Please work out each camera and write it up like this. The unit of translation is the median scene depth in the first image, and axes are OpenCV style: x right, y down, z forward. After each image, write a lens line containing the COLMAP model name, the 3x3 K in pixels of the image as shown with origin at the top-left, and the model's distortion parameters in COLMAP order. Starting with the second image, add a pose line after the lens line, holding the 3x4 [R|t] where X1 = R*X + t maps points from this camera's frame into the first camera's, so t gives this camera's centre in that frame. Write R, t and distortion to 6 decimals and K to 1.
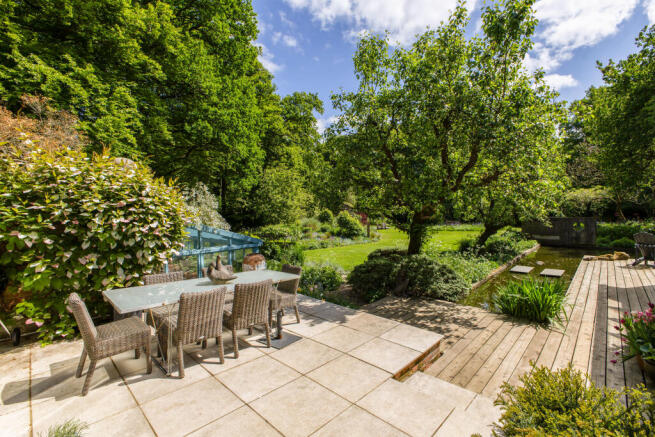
lens RADIAL K [[285.1, 0, 329.9], [0, 285.1, 218.0], [0, 0, 1]] dist [0.001722, 0.000048]
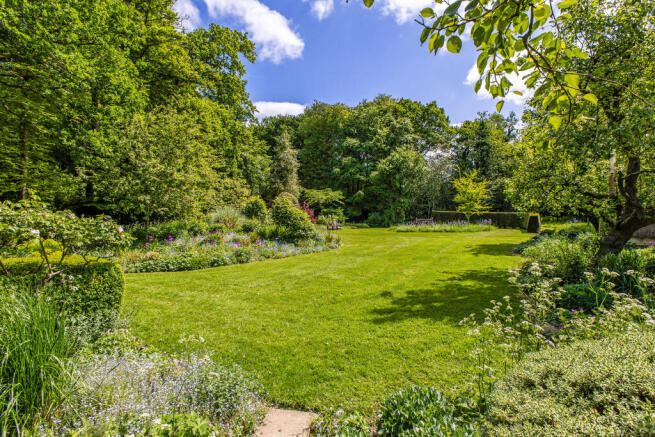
lens RADIAL K [[320.1, 0, 330.0], [0, 320.1, 218.2], [0, 0, 1]] dist [-0.001768, -0.001921]
pose [[0.981653, 0.013273, 0.190216, 0.019090], [-0.013427, 0.999910, -0.000475, 0.018014], [-0.190205, -0.002088, 0.981742, 0.314490]]
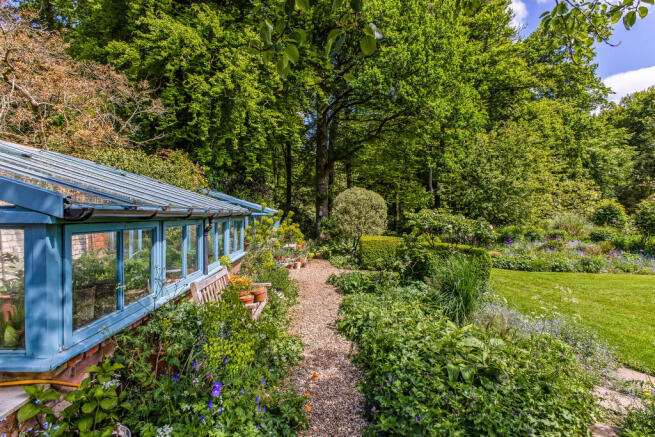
lens RADIAL K [[320.1, 0, 330.4], [0, 320.1, 216.3], [0, 0, 1]] dist [-0.001768, -0.001921]
pose [[0.729136, 0.024522, -0.683929, 0.020609], [-0.034624, 0.999400, -0.001080, 0.021118], [0.683492, 0.024468, 0.729548, 0.241612]]
